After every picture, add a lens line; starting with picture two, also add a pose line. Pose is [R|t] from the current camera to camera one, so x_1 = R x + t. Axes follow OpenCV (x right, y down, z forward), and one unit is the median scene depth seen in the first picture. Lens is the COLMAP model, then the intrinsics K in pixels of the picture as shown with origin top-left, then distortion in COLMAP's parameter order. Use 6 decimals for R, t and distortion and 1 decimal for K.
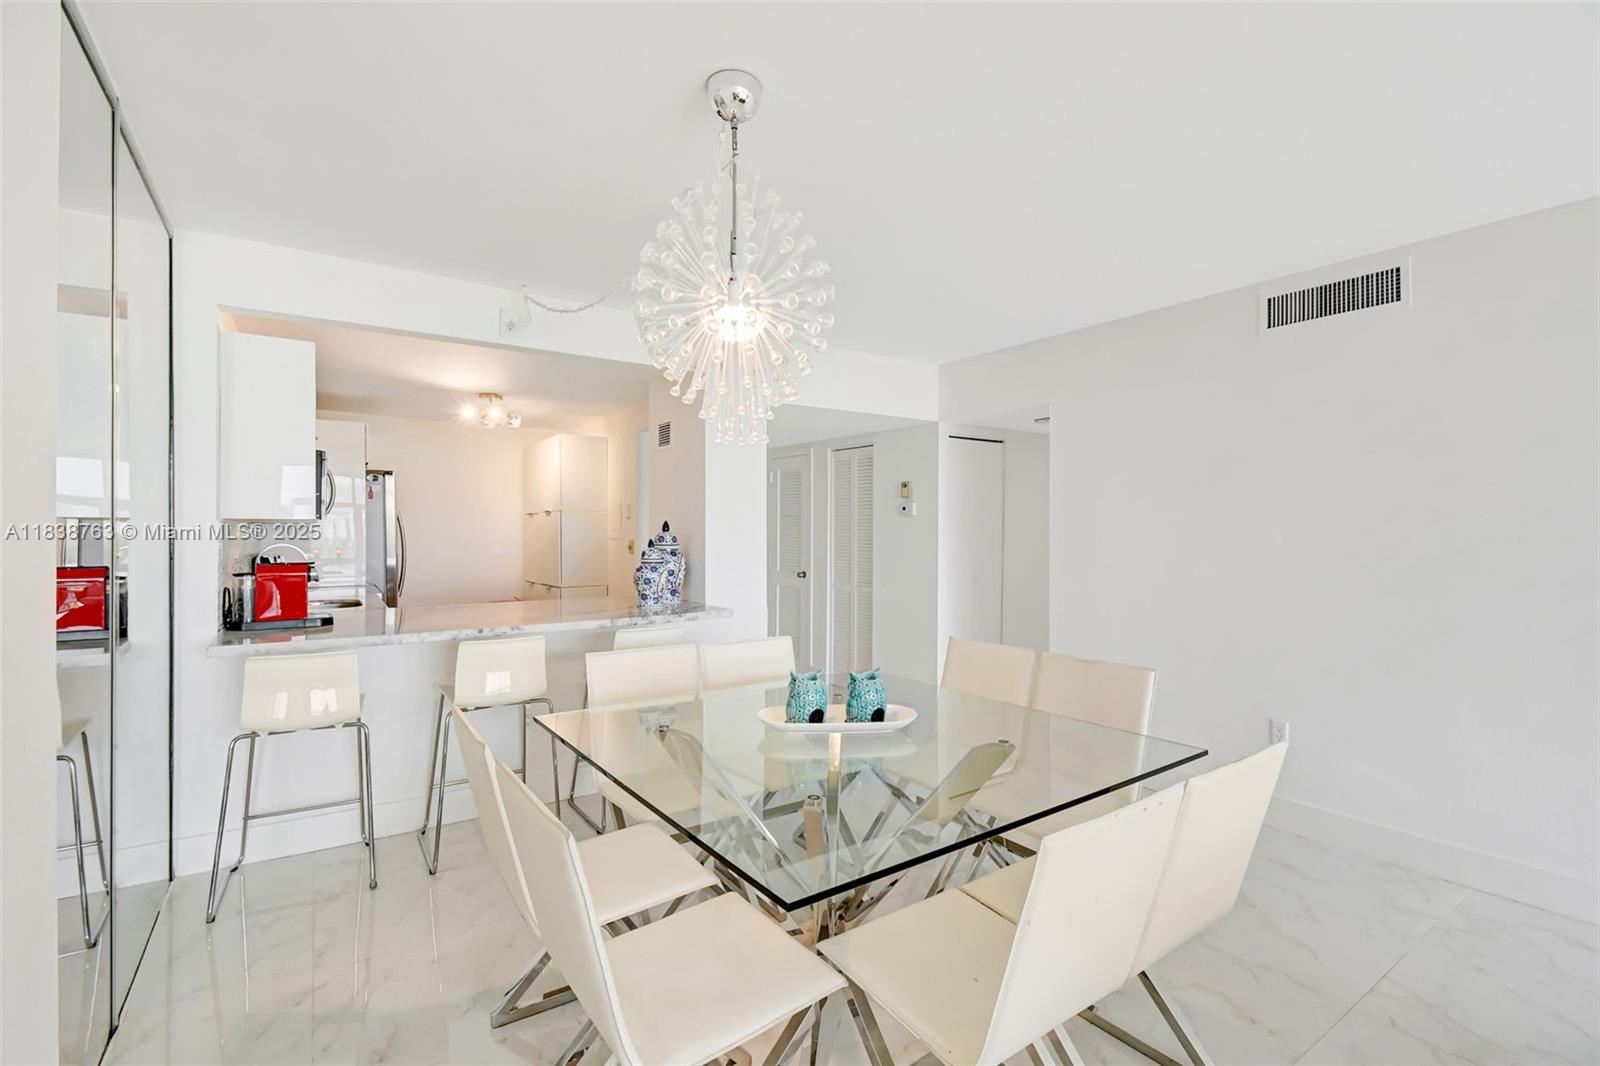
lens RADIAL K [[721.9, 0, 797.9], [0, 721.9, 537.9], [0, 0, 1]] dist [0.025347, -0.027891]
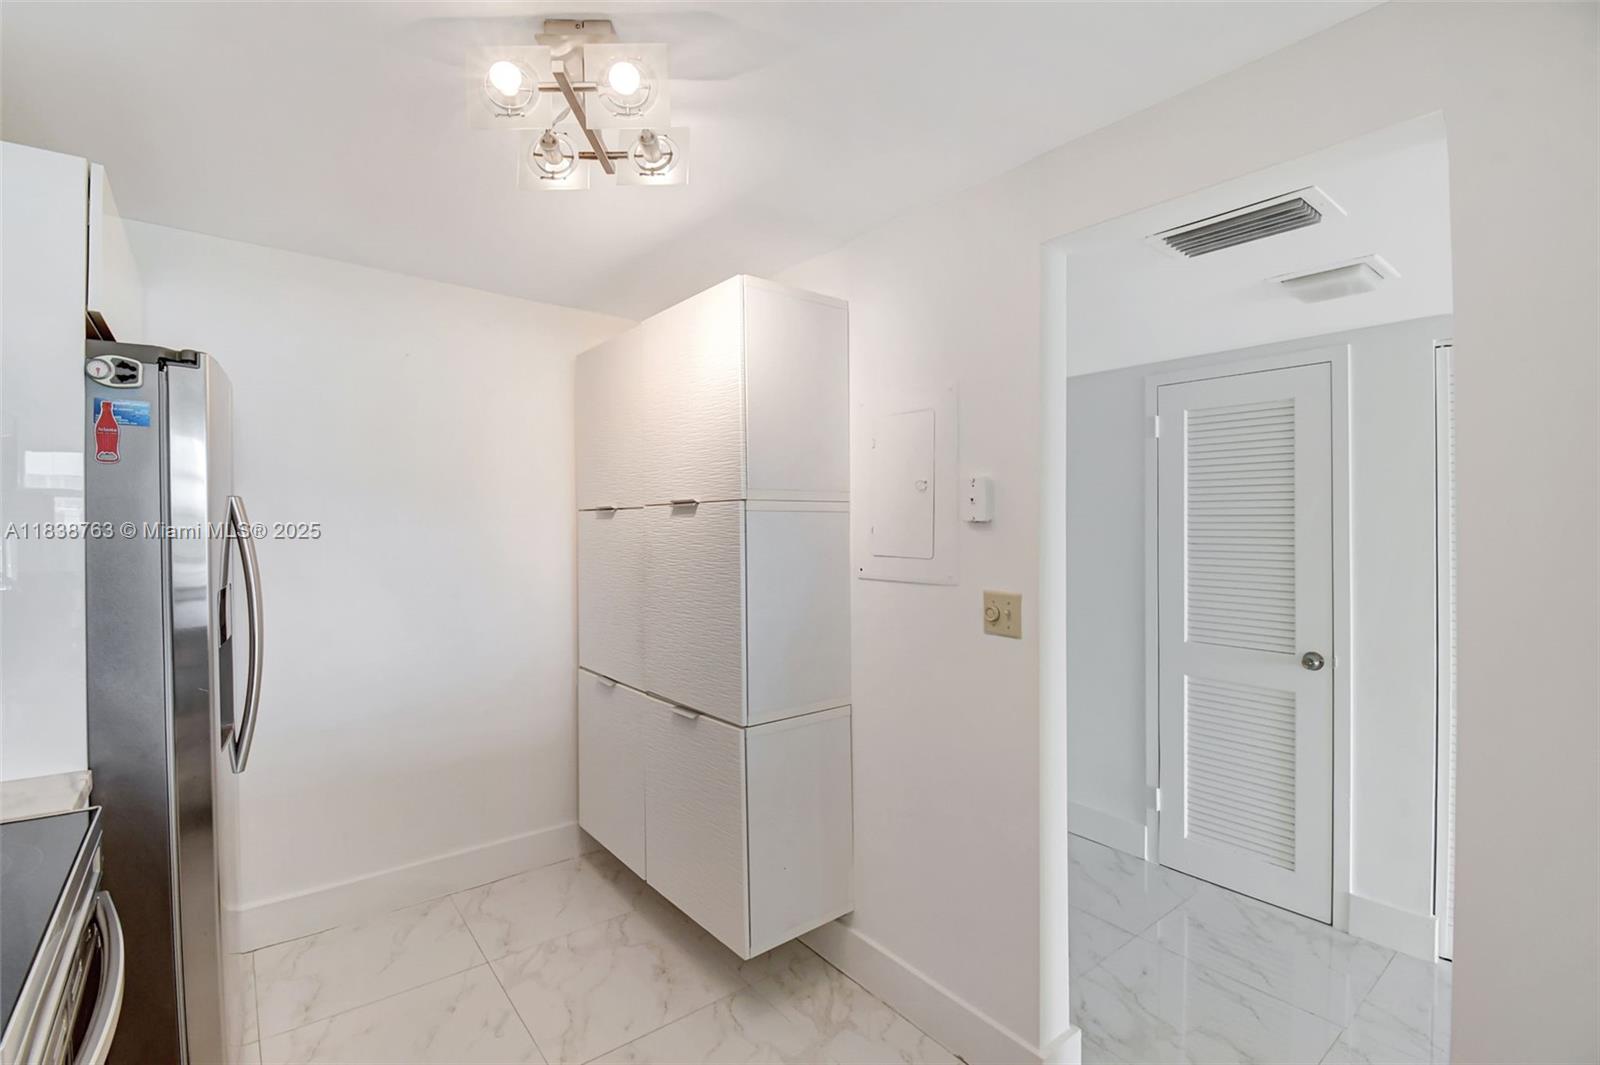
lens RADIAL K [[721.9, 0, 797.9], [0, 721.9, 537.4], [0, 0, 1]] dist [0.025347, -0.027891]
pose [[0.981670, -0.000322, 0.190591, -0.383886], [0.001145, 0.999990, -0.004210, -0.019402], [-0.190588, 0.004351, 0.981661, 0.680963]]
